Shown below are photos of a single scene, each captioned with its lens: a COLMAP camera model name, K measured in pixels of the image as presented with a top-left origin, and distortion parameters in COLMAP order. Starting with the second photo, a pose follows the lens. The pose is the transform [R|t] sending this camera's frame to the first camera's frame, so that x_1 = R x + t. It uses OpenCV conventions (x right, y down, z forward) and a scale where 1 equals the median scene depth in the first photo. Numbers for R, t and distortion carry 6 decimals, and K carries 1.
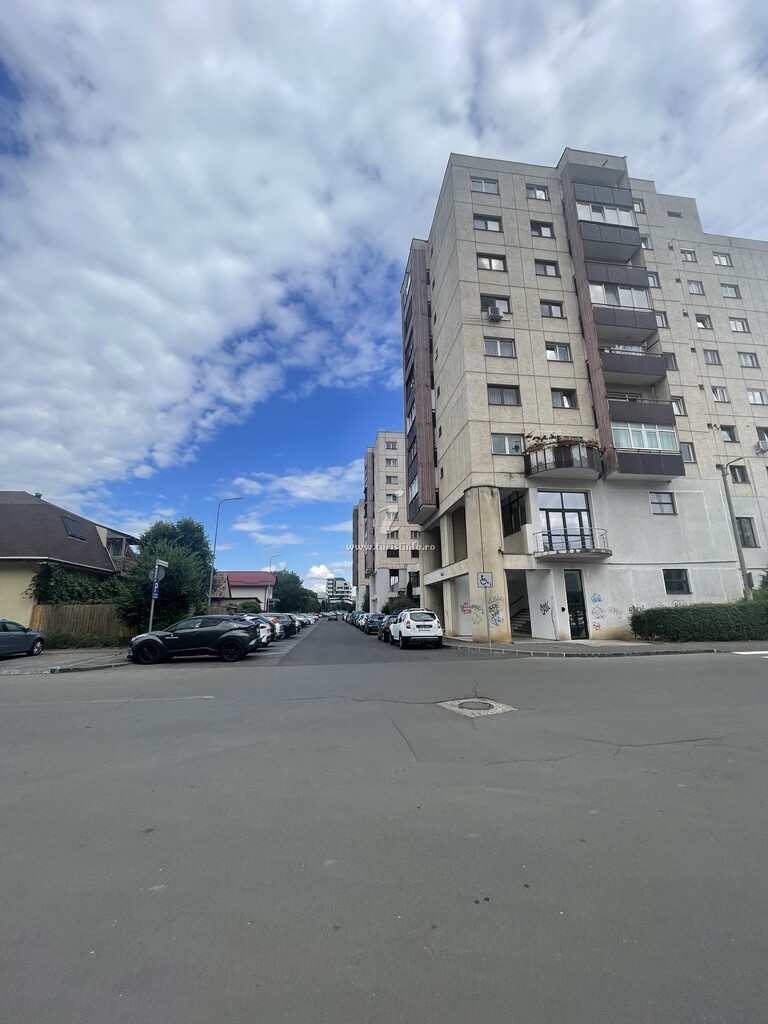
lens RADIAL K [[411.9, 0, 388.1], [0, 411.9, 514.3], [0, 0, 1]] dist [-0.007019, 0.000274]
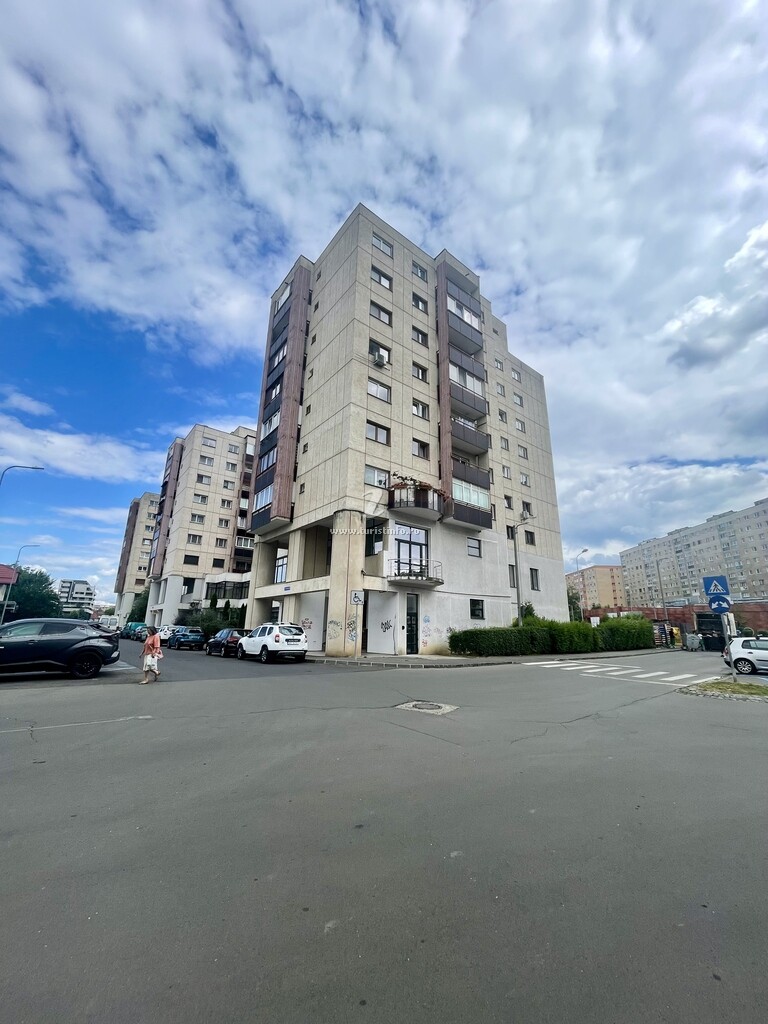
lens RADIAL K [[411.9, 0, 388.1], [0, 411.9, 514.3], [0, 0, 1]] dist [-0.007019, 0.000274]
pose [[0.857563, 0.168159, 0.486116, -0.193993], [-0.147902, 0.985755, -0.080080, 0.012966], [-0.492657, -0.003224, 0.870218, 0.013313]]
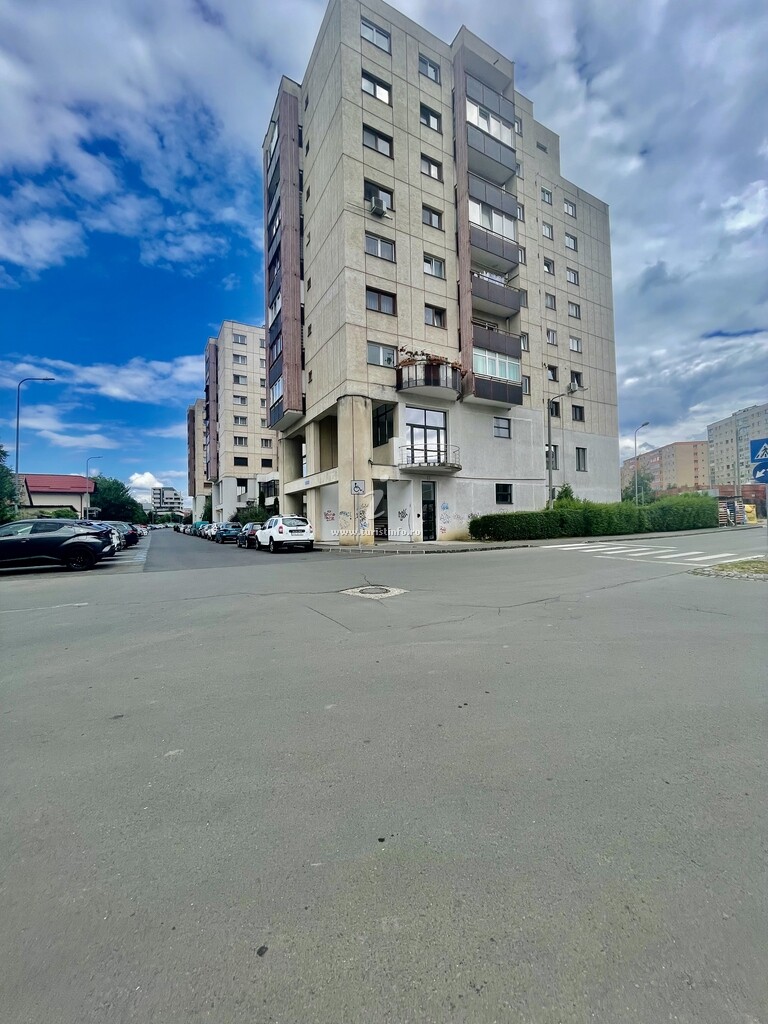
lens RADIAL K [[411.9, 0, 388.1], [0, 411.9, 514.3], [0, 0, 1]] dist [-0.007019, 0.000274]
pose [[0.928993, 0.003248, 0.370083, -0.060970], [-0.079988, 0.978090, 0.192204, 0.014303], [-0.361350, -0.208158, 0.908898, 0.002502]]
